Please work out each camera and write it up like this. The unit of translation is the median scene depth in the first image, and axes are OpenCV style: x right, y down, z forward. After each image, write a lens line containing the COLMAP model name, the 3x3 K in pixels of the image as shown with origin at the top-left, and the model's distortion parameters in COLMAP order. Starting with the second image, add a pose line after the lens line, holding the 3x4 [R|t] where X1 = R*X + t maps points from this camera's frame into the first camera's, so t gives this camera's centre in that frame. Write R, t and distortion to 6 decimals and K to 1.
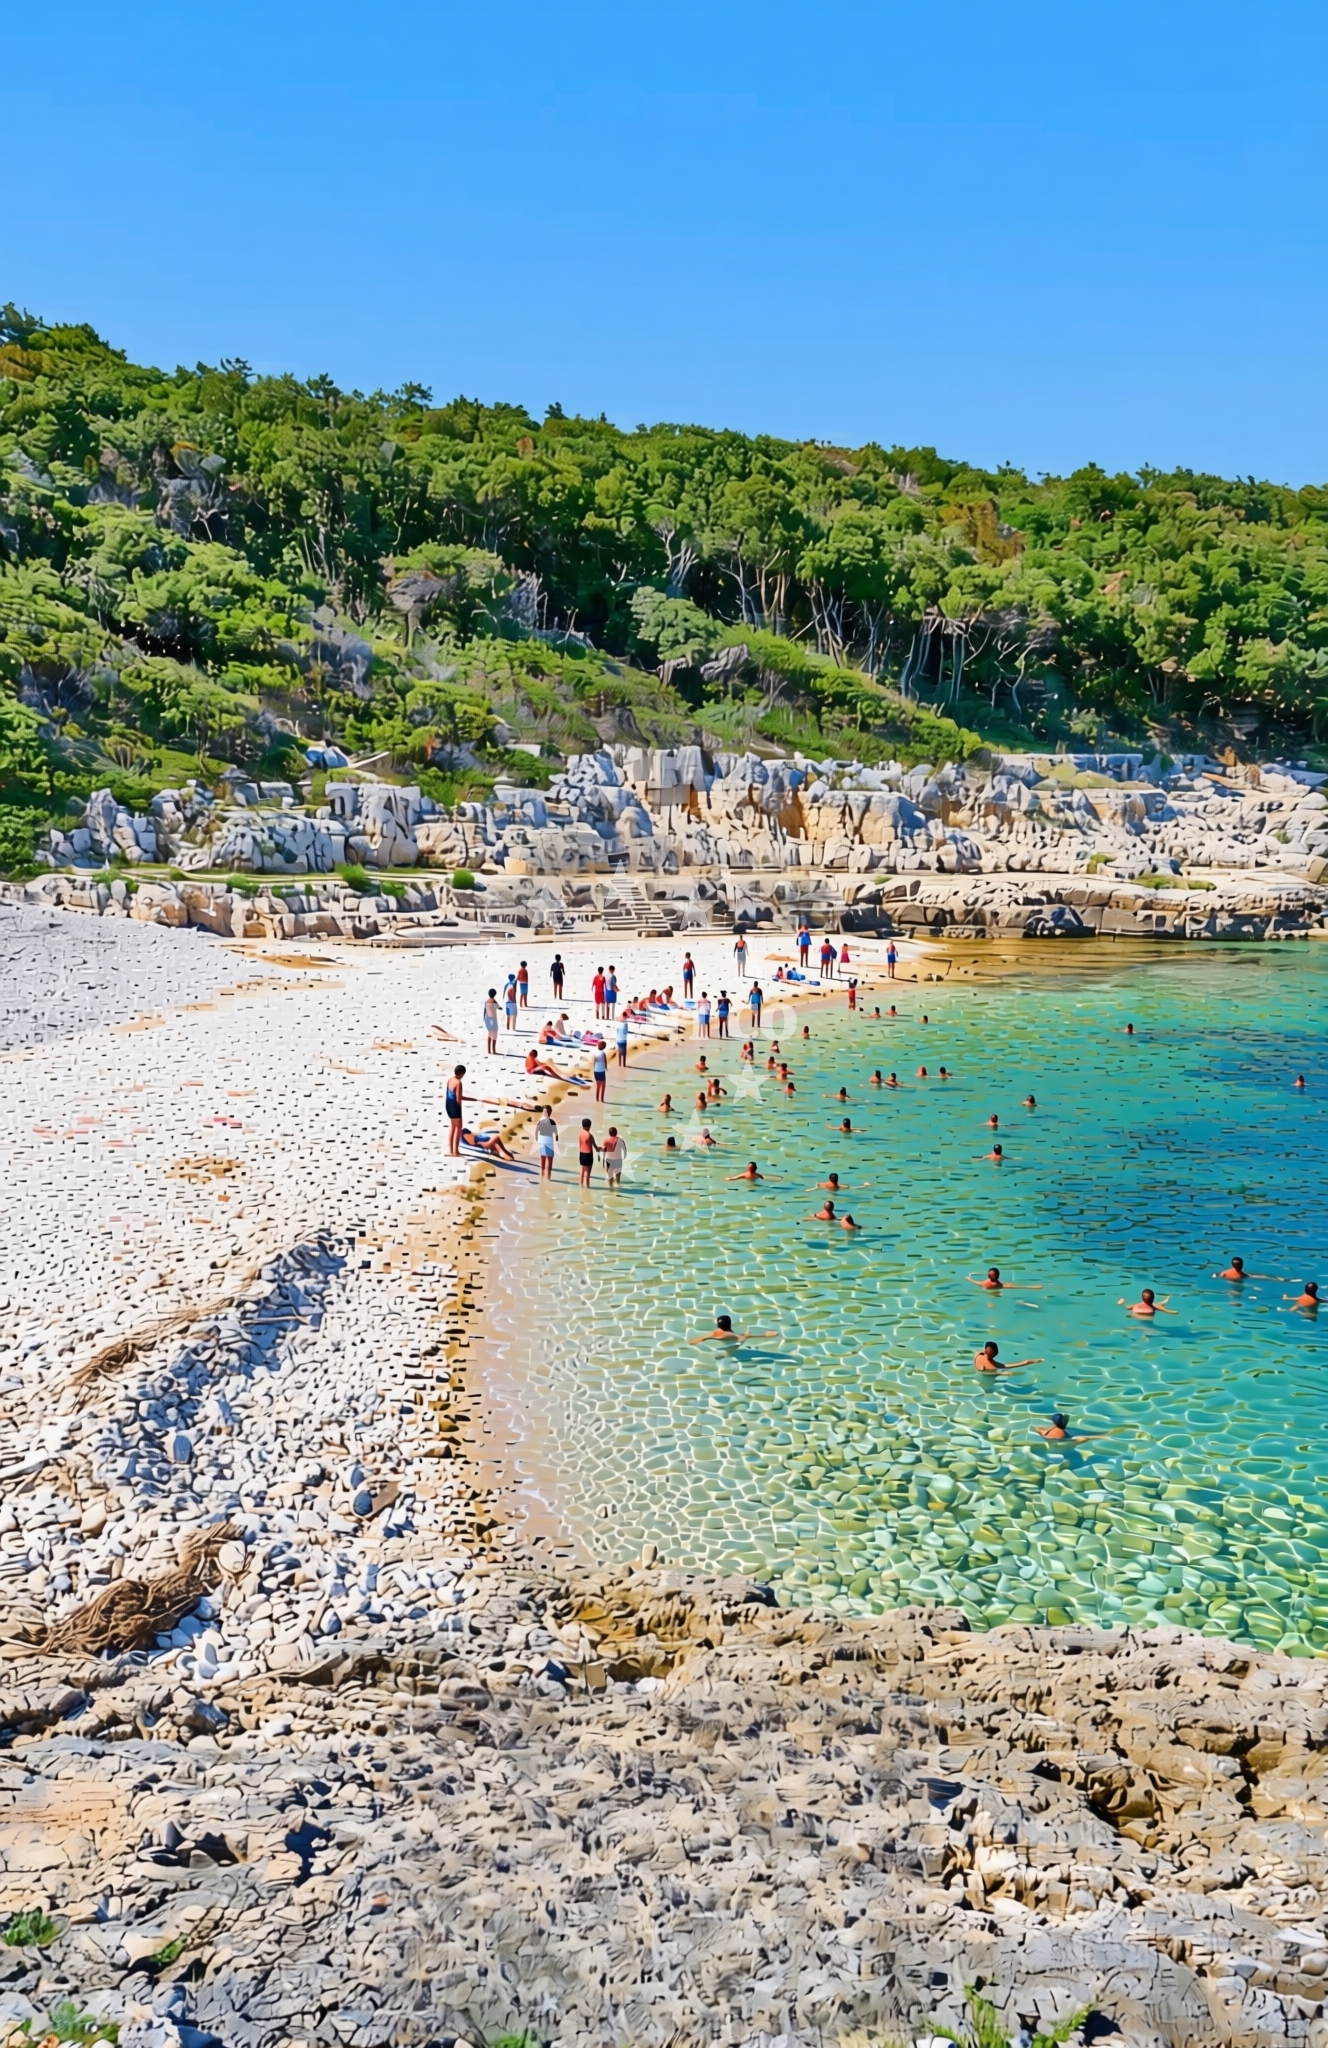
lens RADIAL K [[1371.1, 0, 655.2], [0, 1371.1, 1008.0], [0, 0, 1]] dist [-0.004217, 0.000867]
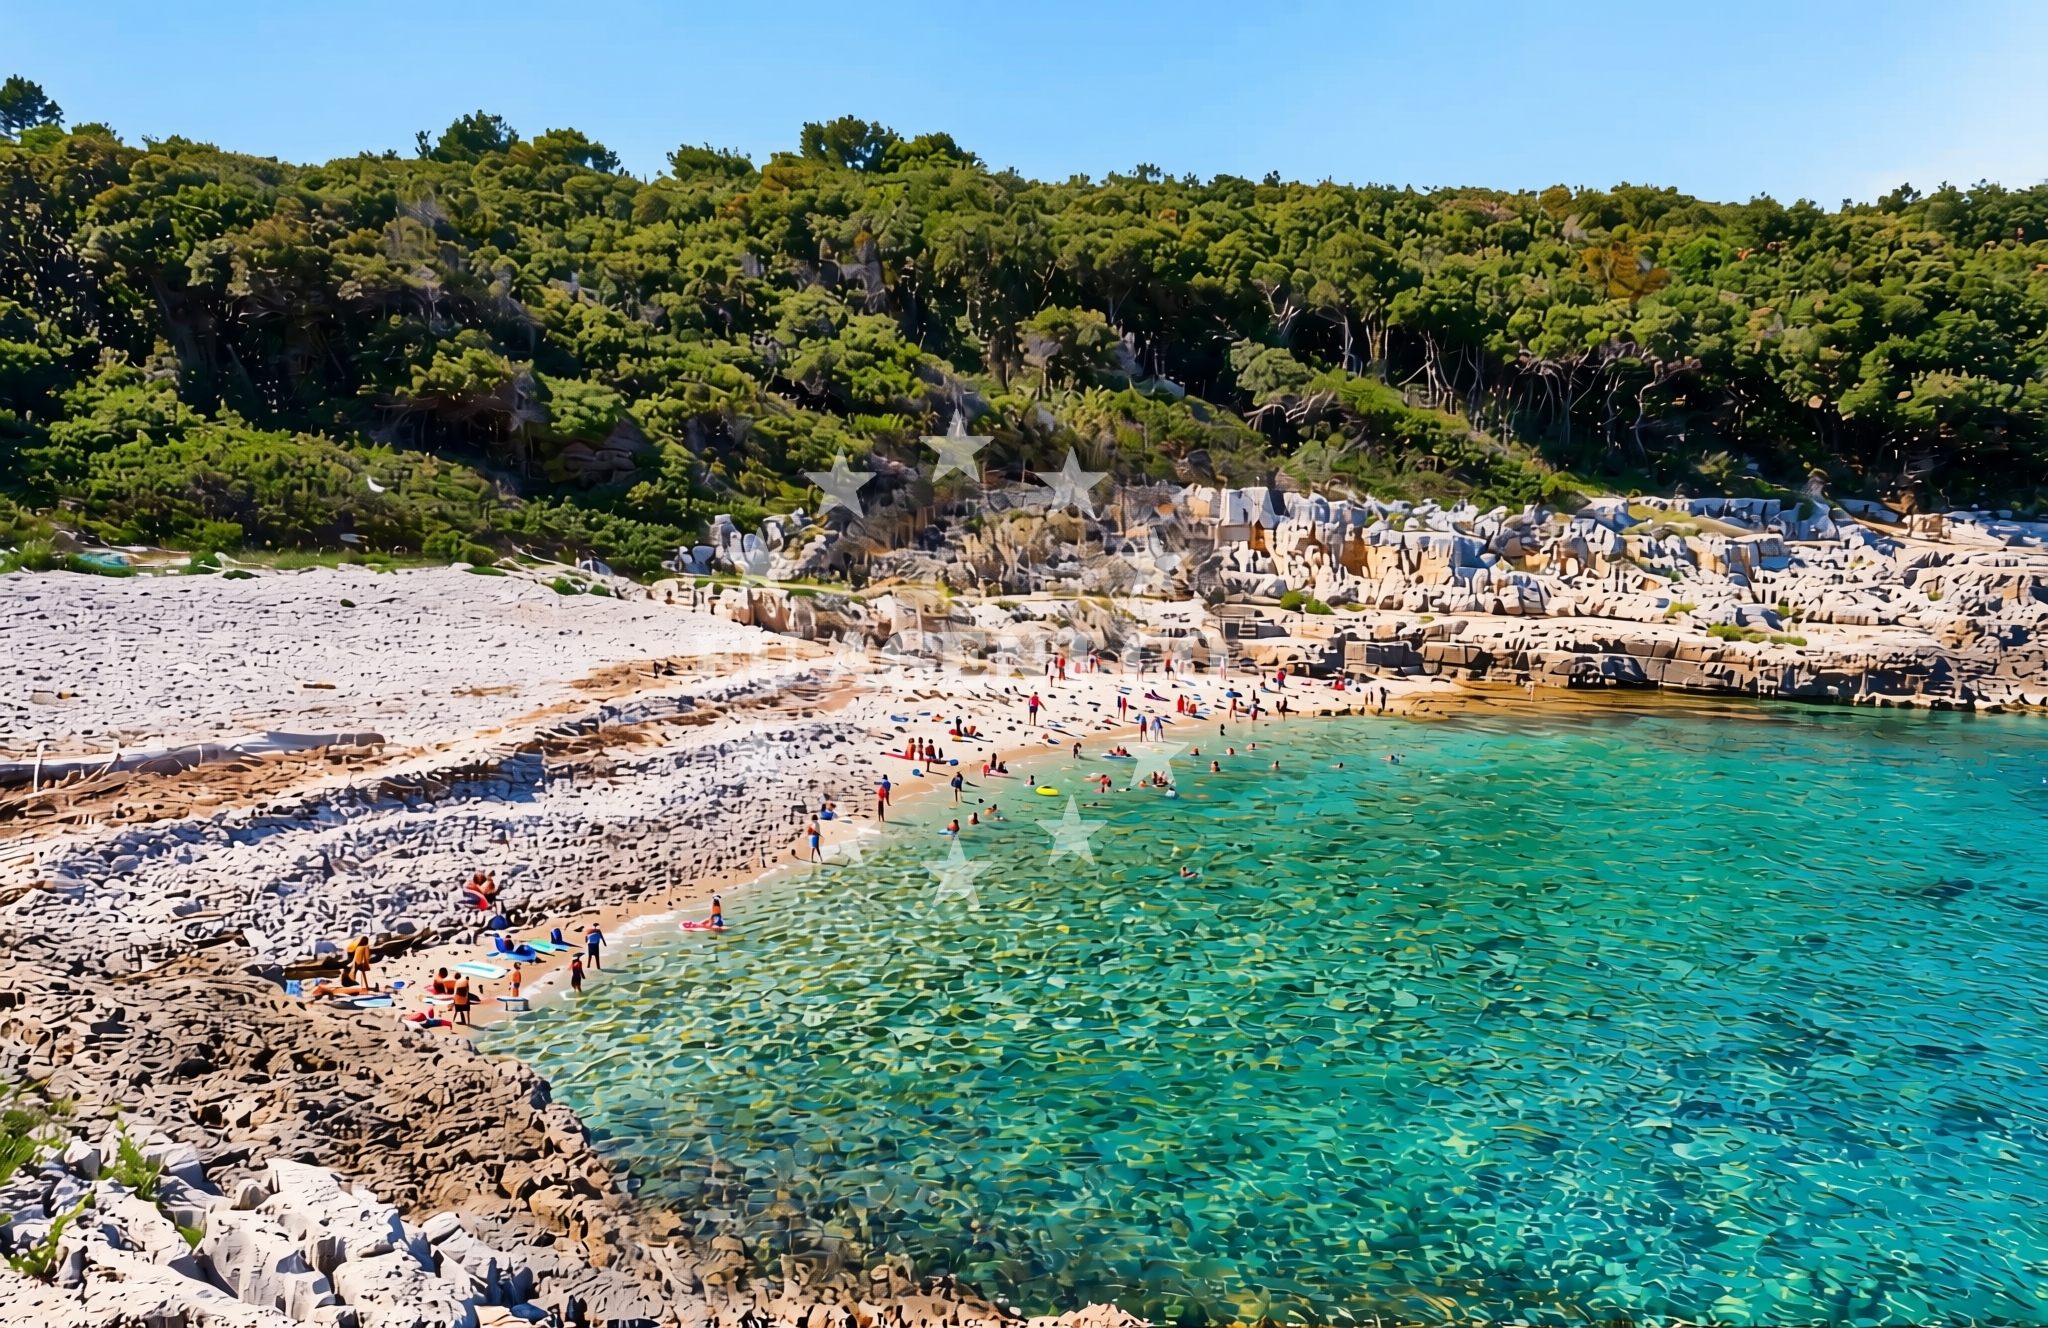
lens RADIAL K [[1371.1, 0, 997.6], [0, 1371.1, 639.3], [0, 0, 1]] dist [-0.004217, 0.000867]
pose [[0.920012, 0.050118, -0.388672, 0.253676], [-0.083979, 0.993962, -0.070617, 0.016441], [0.382786, 0.097609, 0.918666, -0.027896]]
